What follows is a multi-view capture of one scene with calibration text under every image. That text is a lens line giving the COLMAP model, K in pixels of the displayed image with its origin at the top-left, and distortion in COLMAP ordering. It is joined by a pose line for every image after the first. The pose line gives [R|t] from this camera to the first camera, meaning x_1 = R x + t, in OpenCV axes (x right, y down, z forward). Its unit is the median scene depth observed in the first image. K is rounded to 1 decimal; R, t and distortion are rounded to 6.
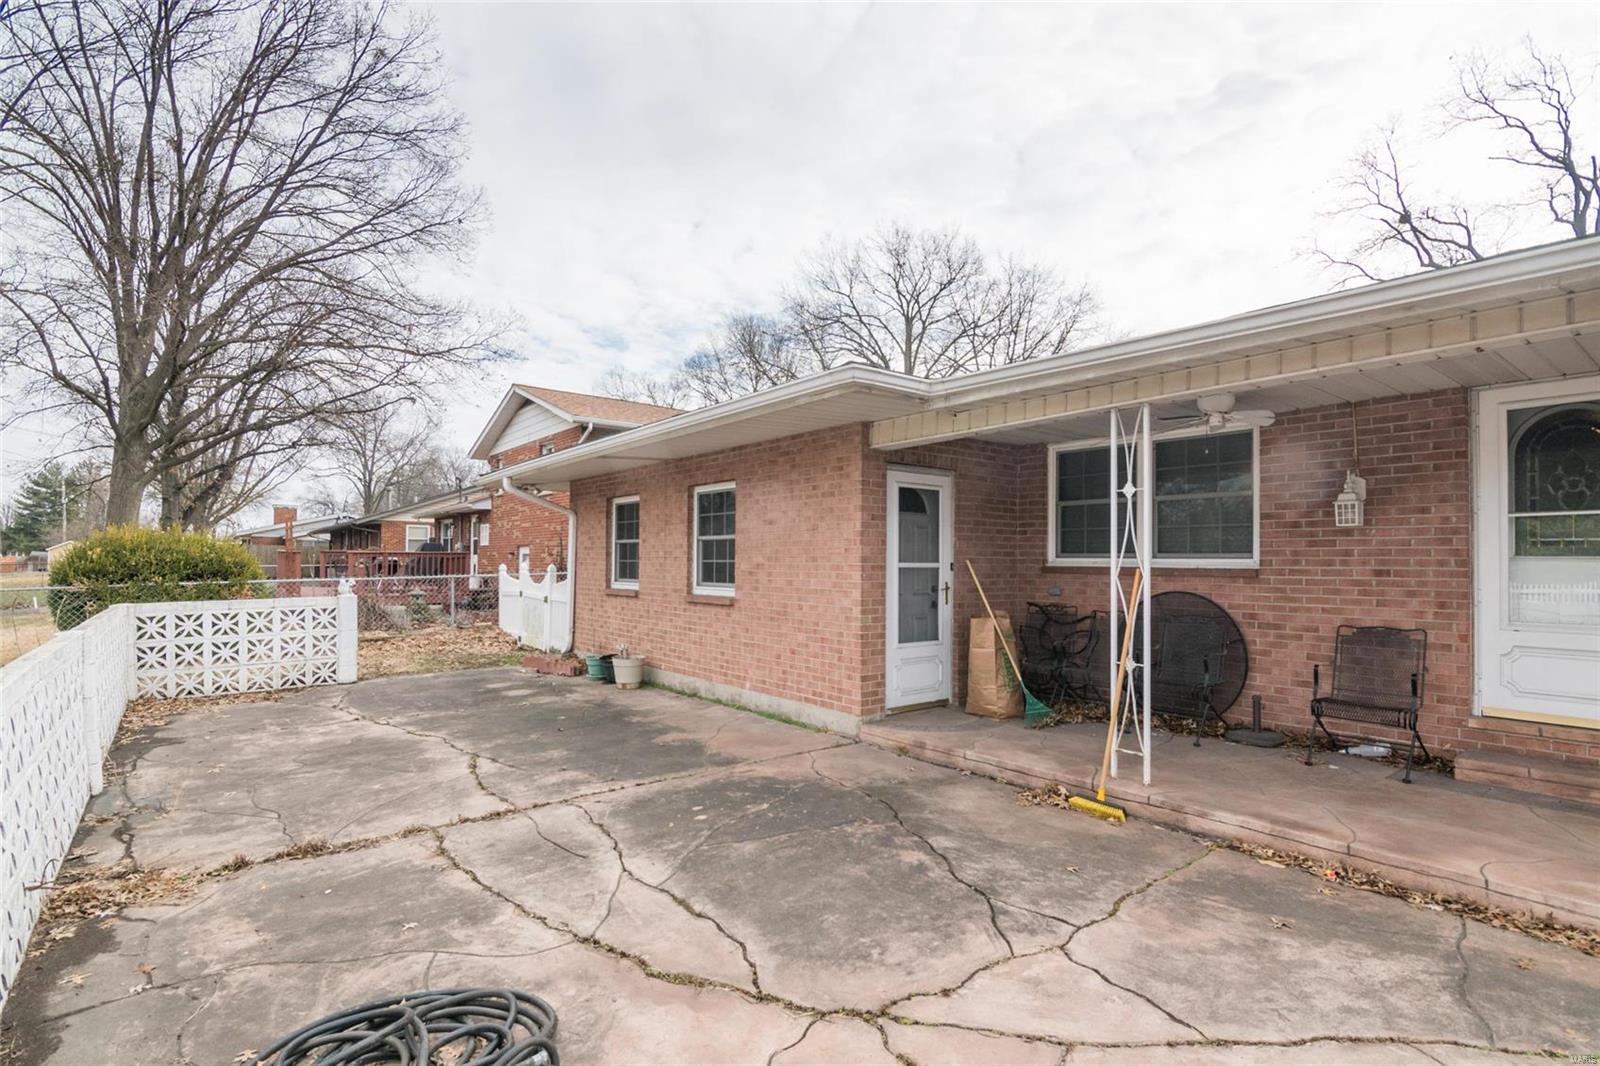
lens RADIAL K [[774.9, 0, 788.0], [0, 774.9, 540.0], [0, 0, 1]] dist [-0.012572, 0.000340]
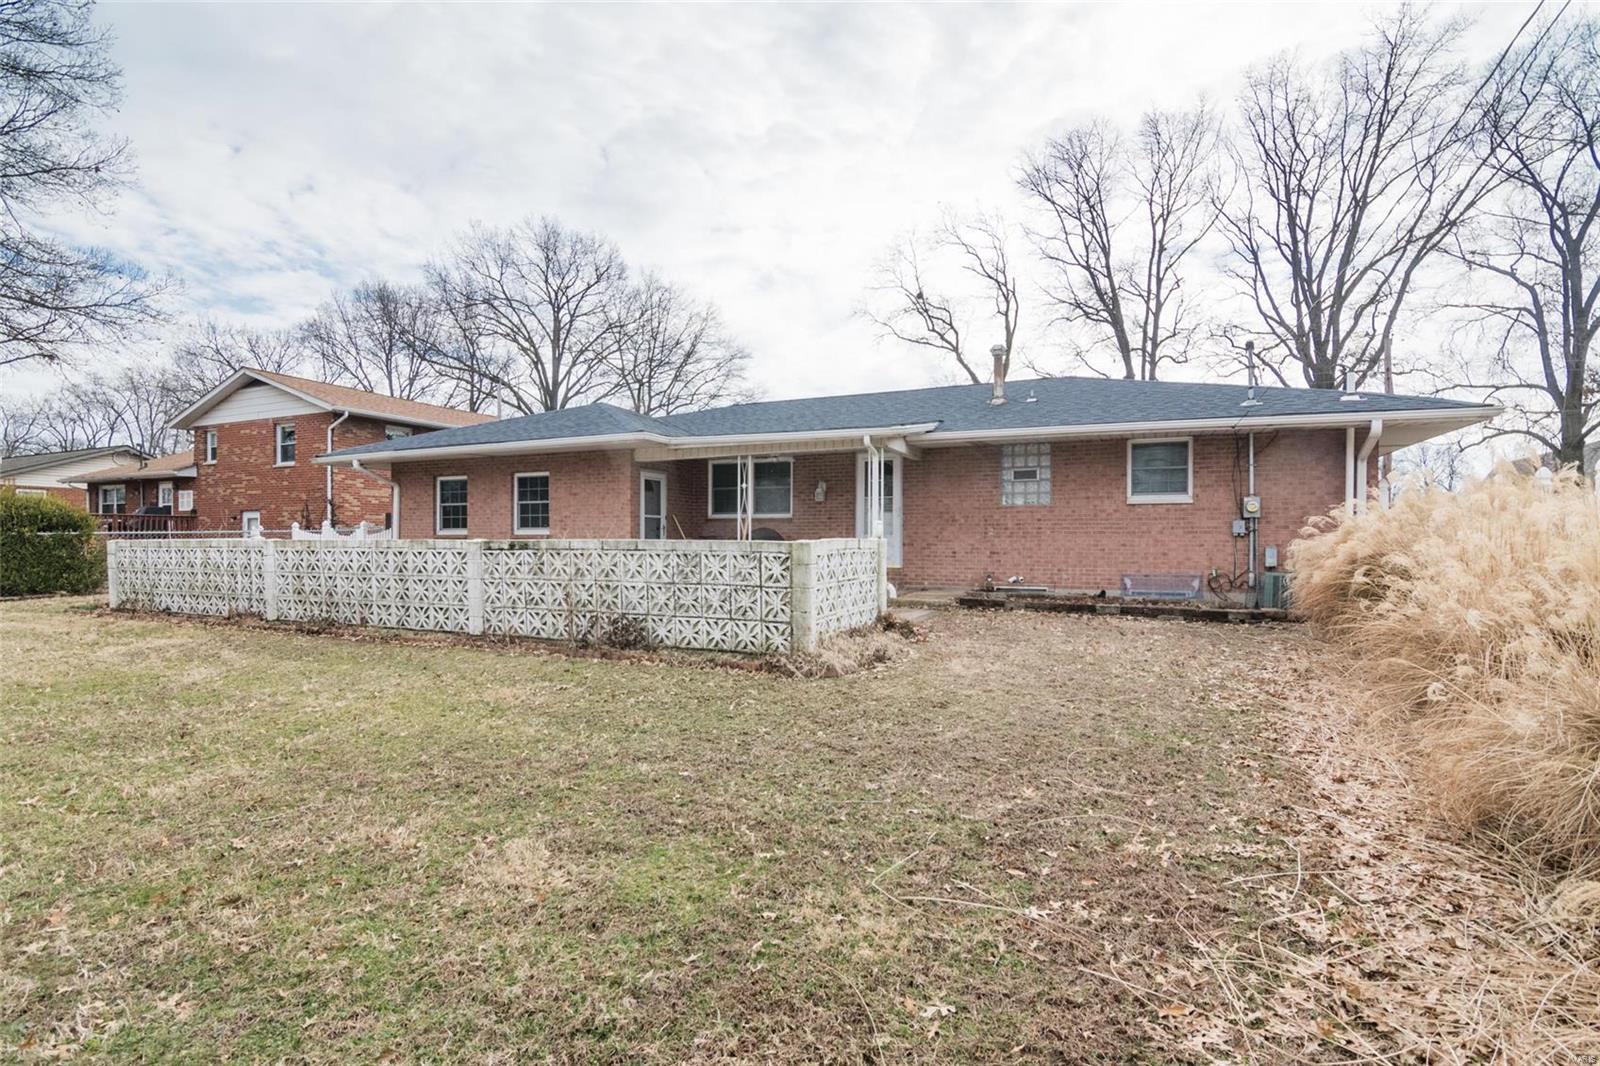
lens RADIAL K [[774.9, 0, 787.5], [0, 774.9, 534.7], [0, 0, 1]] dist [-0.012572, 0.000340]
pose [[0.889309, -0.000436, 0.457307, -0.142046], [-0.009635, 0.999760, 0.019690, 0.011360], [-0.457206, -0.021917, 0.889091, -0.316855]]
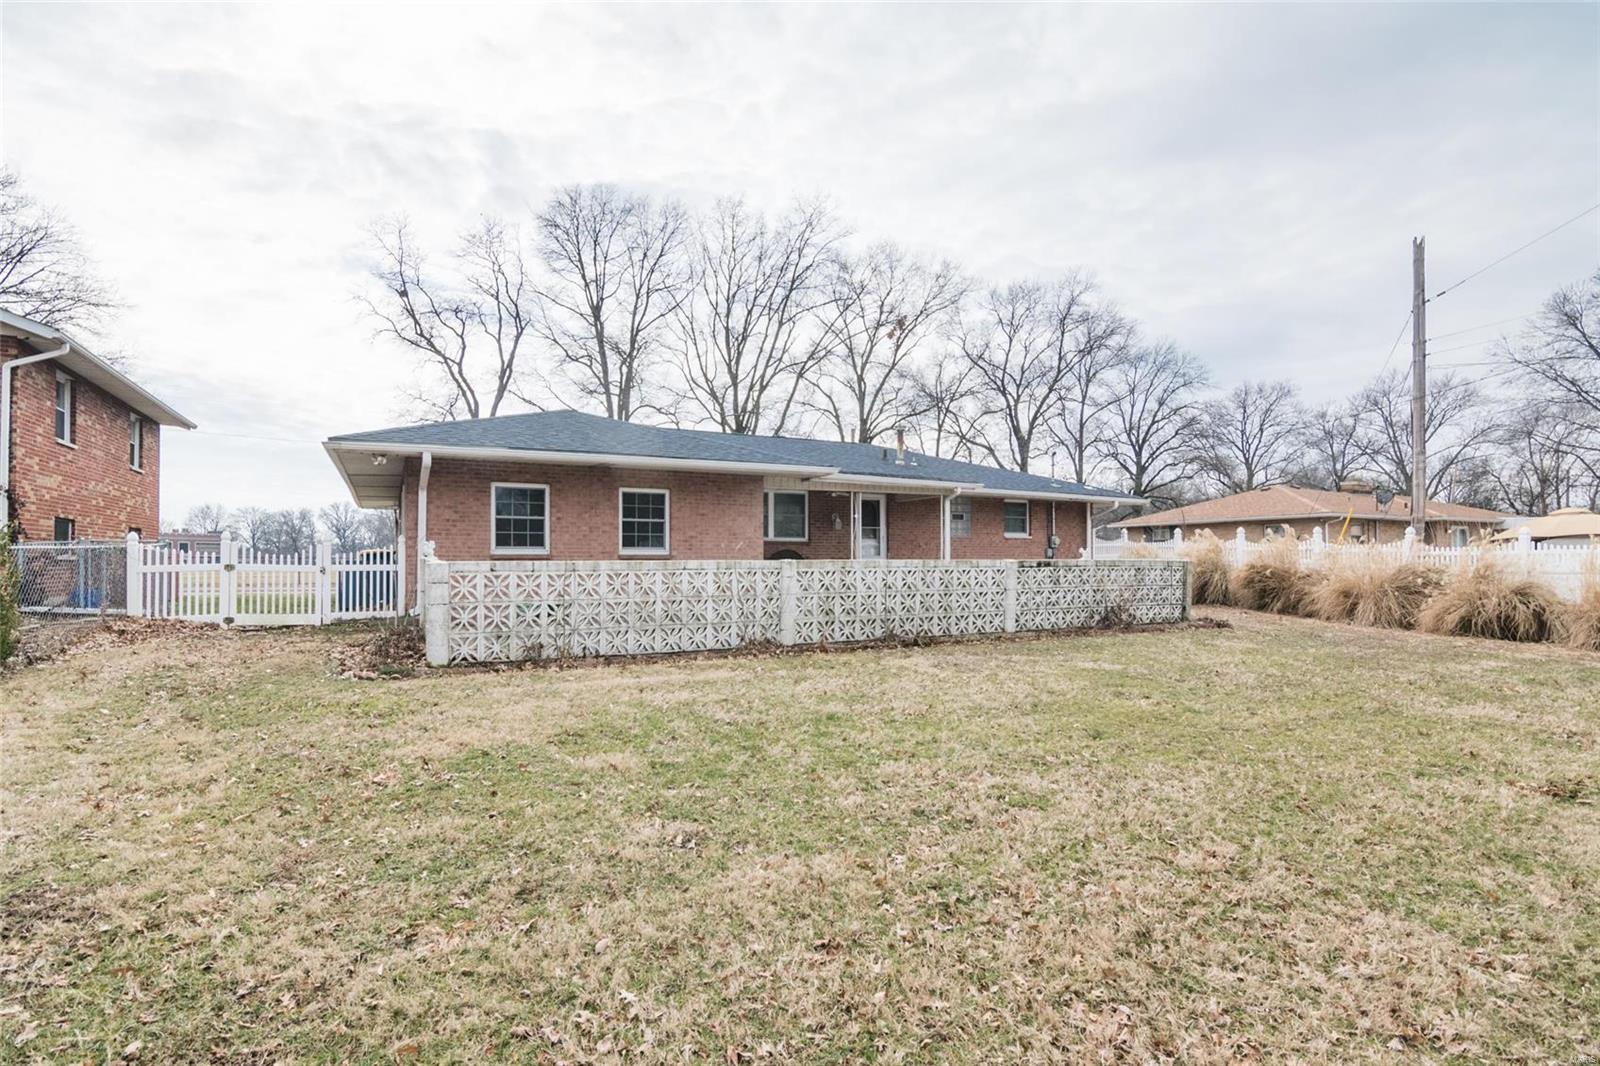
lens RADIAL K [[774.9, 0, 798.1], [0, 774.9, 547.7], [0, 0, 1]] dist [-0.012572, 0.000340]
pose [[0.192570, 0.011986, 0.981210, -0.611395], [-0.025512, 0.999649, -0.007204, 0.021948], [-0.980952, -0.023645, 0.192808, 0.121969]]
